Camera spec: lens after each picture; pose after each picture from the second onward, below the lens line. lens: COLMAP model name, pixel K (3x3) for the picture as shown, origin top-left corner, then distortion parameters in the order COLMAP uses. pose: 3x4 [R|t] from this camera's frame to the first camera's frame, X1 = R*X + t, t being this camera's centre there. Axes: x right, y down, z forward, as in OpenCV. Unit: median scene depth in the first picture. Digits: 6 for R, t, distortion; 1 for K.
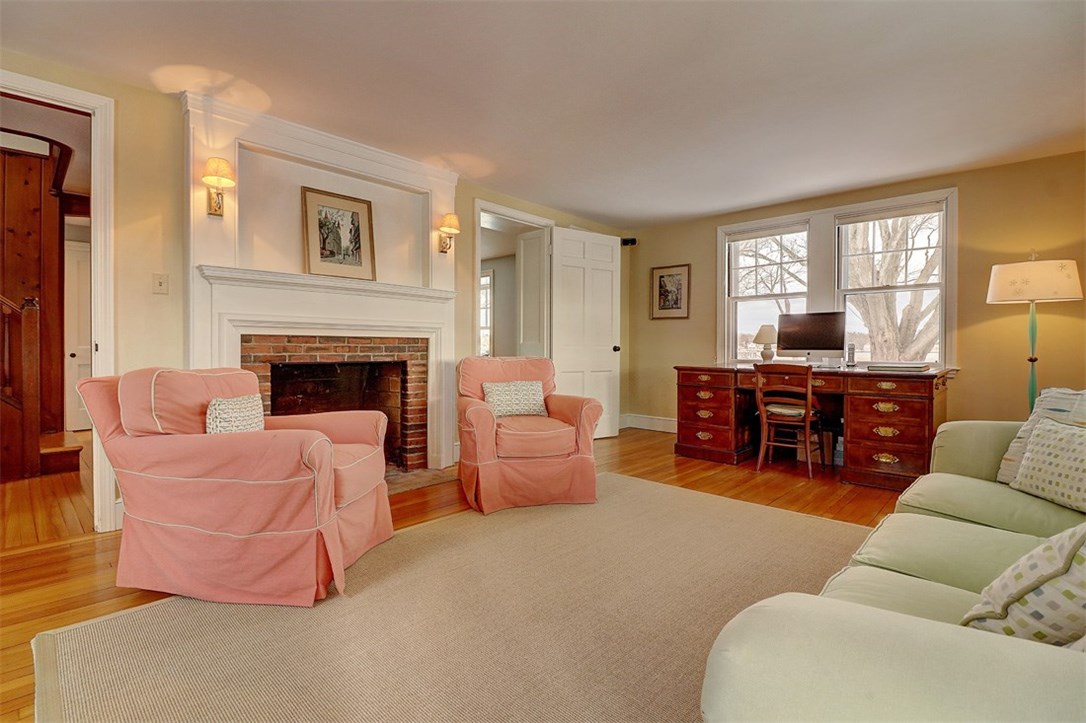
lens RADIAL K [[504.8, 0, 539.7], [0, 504.8, 352.4], [0, 0, 1]] dist [-0.005526, -0.002873]
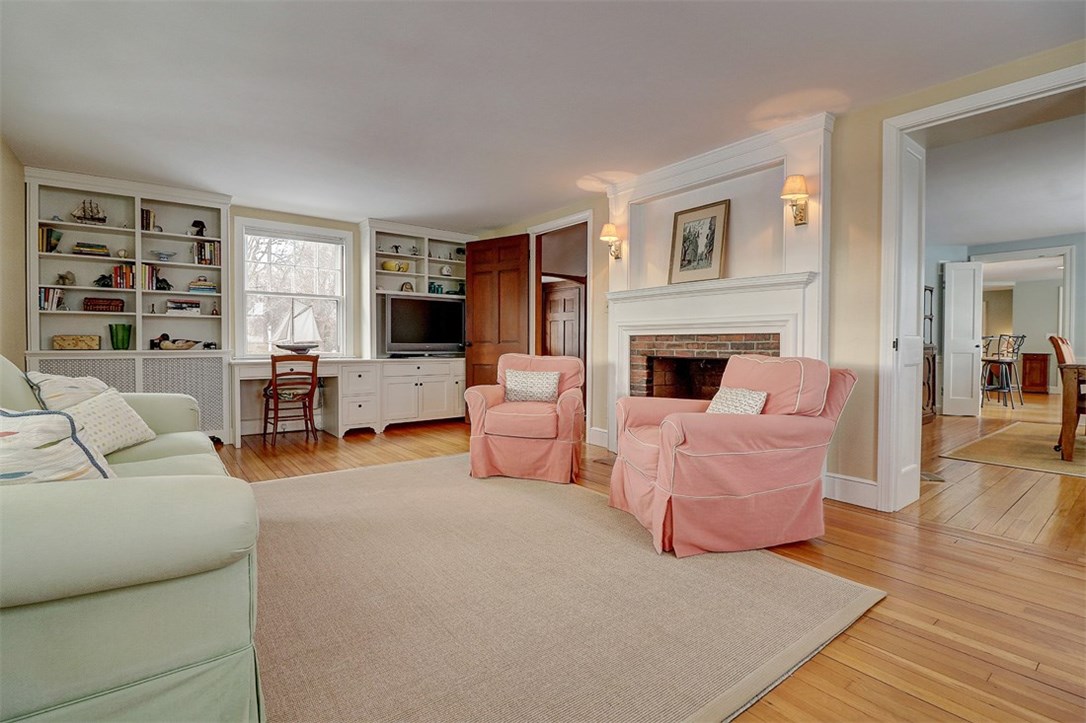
lens RADIAL K [[504.8, 0, 541.2], [0, 504.8, 359.0], [0, 0, 1]] dist [-0.005526, -0.002873]
pose [[-0.151222, 0.025345, -0.988175, 0.765716], [-0.012696, 0.999539, 0.027579, -0.003911], [0.988418, 0.016717, -0.150830, 0.831686]]
